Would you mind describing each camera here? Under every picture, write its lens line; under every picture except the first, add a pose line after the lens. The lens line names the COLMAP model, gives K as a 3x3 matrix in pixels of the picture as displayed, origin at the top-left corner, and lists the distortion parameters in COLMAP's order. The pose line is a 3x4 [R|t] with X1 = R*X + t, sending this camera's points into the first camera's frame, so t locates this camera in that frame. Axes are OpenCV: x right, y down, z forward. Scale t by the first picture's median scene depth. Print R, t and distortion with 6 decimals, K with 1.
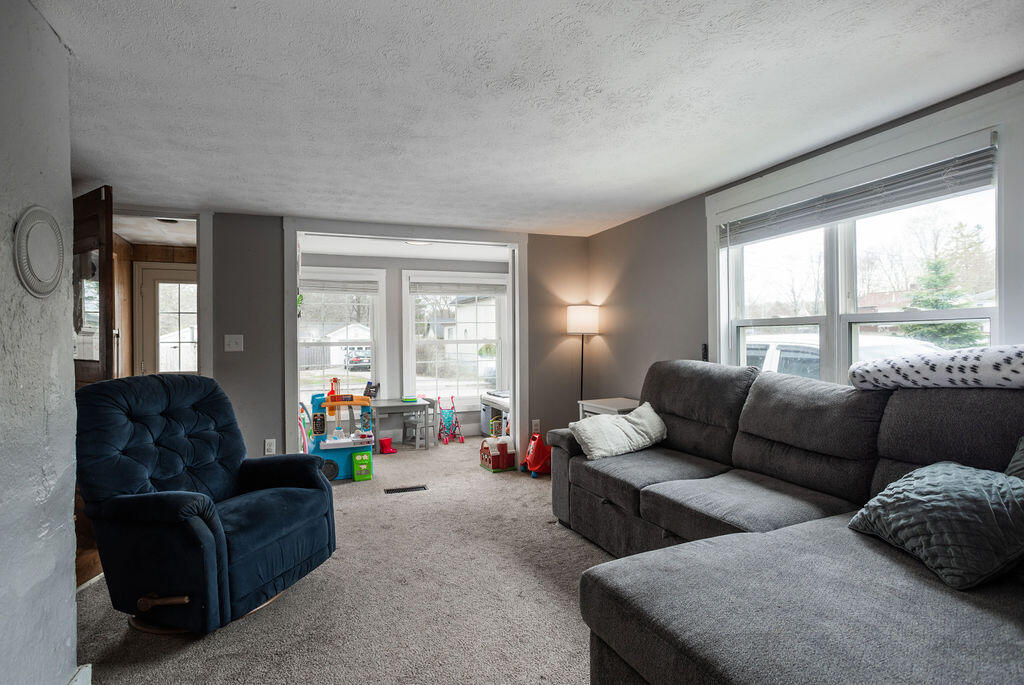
lens RADIAL K [[500.1, 0, 516.8], [0, 500.1, 343.0], [0, 0, 1]] dist [-0.041880, 0.030676]
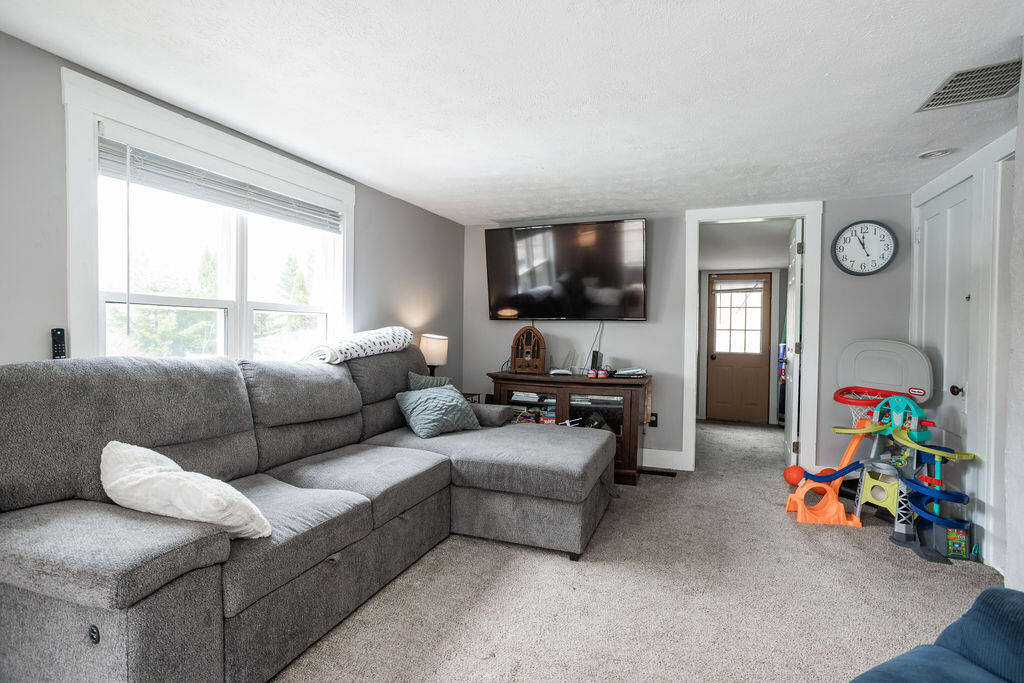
lens RADIAL K [[500.1, 0, 516.8], [0, 500.1, 342.0], [0, 0, 1]] dist [-0.041880, 0.030676]
pose [[-0.721369, -0.015323, 0.692381, -0.521528], [-0.001198, 0.999781, 0.020877, 0.007048], [-0.692550, 0.014231, -0.721230, 1.443431]]
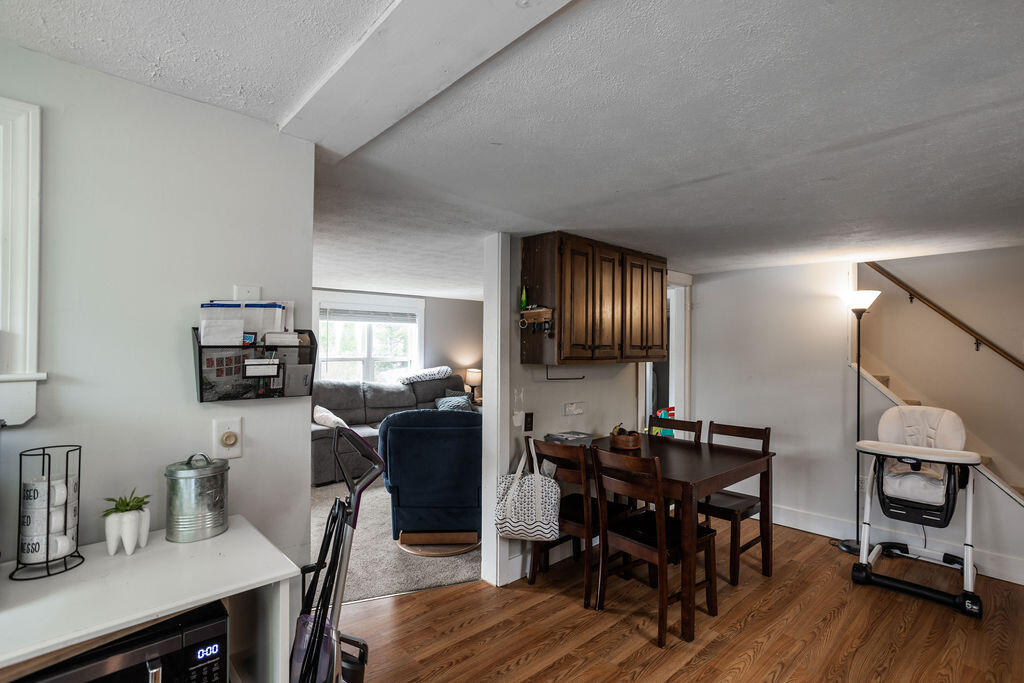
lens RADIAL K [[500.1, 0, 516.8], [0, 500.1, 342.0], [0, 0, 1]] dist [-0.041880, 0.030676]
pose [[-0.380896, 0.017190, 0.924458, -2.150217], [-0.000996, 0.999819, -0.019002, -0.094880], [-0.924618, -0.008158, -0.380810, 1.364086]]
